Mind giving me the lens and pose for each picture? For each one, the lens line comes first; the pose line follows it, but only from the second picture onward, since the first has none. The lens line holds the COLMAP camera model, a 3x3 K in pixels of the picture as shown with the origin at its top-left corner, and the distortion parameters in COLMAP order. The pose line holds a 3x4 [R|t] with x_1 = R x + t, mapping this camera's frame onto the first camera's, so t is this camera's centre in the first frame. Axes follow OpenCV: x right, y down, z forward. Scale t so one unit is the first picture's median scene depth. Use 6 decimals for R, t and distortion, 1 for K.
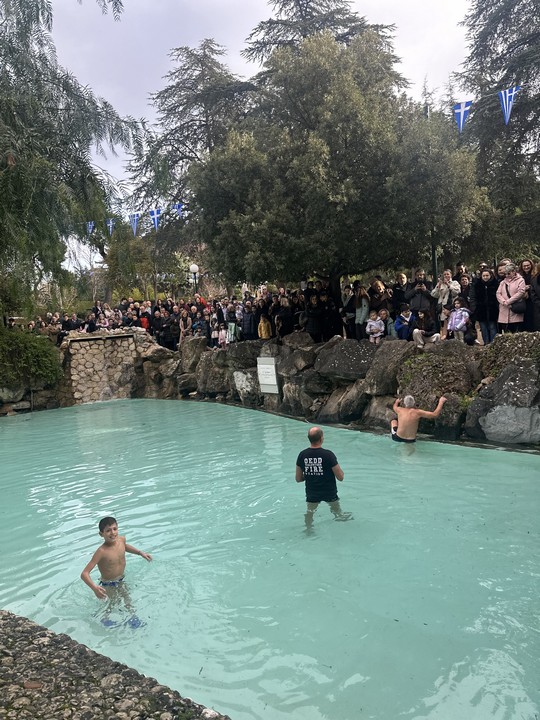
lens RADIAL K [[505.7, 0, 270.4], [0, 505.7, 360.0], [0, 0, 1]] dist [-0.000249, -0.000564]
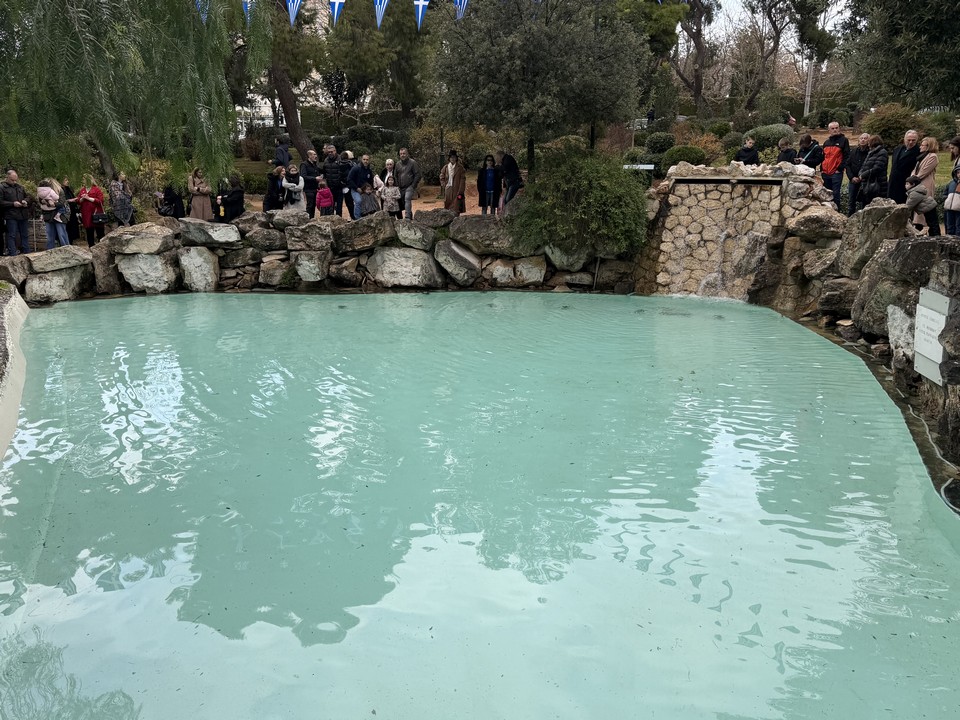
lens RADIAL K [[802.5, 0, 479.9], [0, 802.5, 359.9], [0, 0, 1]] dist [0.008370, 0.002521]
pose [[0.640700, 0.263467, -0.721172, 0.168367], [-0.093561, 0.959072, 0.267259, -0.065316], [0.762070, -0.103759, 0.639127, 0.235192]]
